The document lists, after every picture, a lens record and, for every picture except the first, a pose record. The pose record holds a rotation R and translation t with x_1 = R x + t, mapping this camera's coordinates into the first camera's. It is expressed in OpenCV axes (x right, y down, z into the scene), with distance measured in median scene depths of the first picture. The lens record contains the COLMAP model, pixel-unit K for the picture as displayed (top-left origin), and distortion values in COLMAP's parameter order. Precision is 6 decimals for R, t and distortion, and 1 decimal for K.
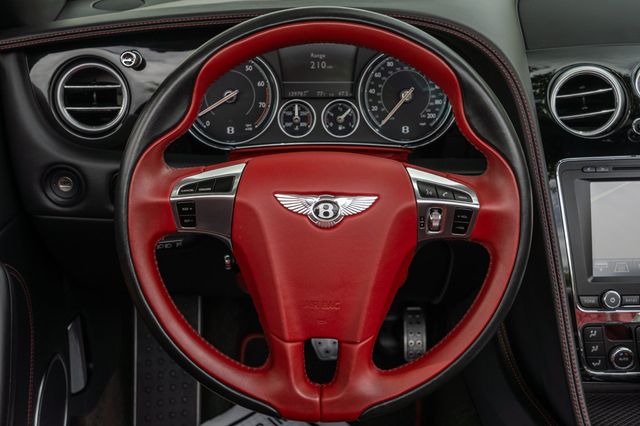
lens RADIAL K [[901.3, 0, 326.4], [0, 901.3, 211.4], [0, 0, 1]] dist [0.037220, 0.000000]
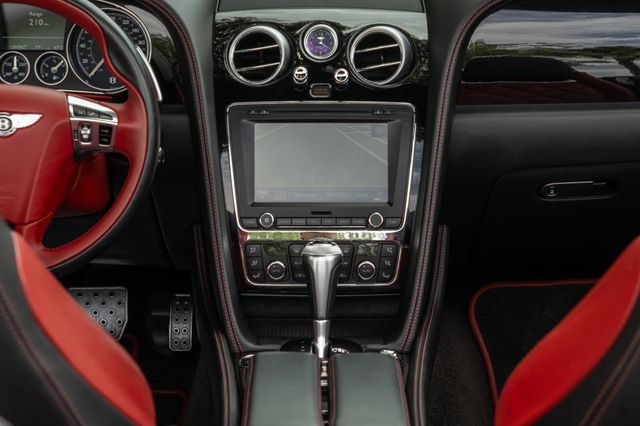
lens RADIAL K [[2184.5, 0, 318.8], [0, 2184.5, 214.8], [0, 0, 1]] dist [0.146429, 0.000000]
pose [[0.999295, 0.013356, -0.035084, 0.455504], [-0.016341, 0.996141, -0.086237, 0.316501], [0.033797, 0.086750, 0.995657, -1.743112]]
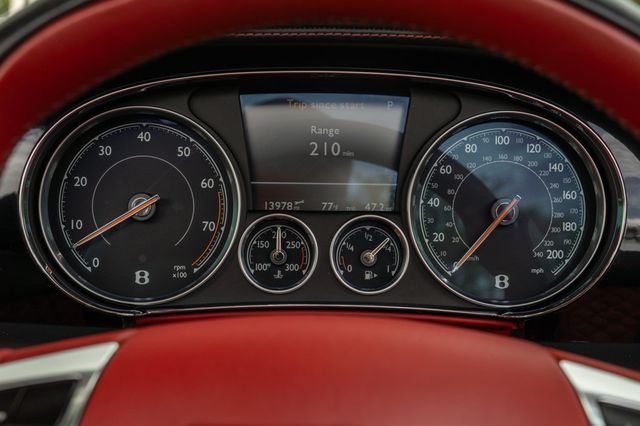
lens RADIAL K [[1072.1, 0, 323.5], [0, 1072.1, 217.8], [0, 0, 1]] dist [0.024014, 0.000000]
pose [[0.999836, 0.015525, -0.009282, -0.003937], [-0.016915, 0.984295, -0.175717, -0.022057], [0.006408, 0.175845, 0.984397, 0.436892]]
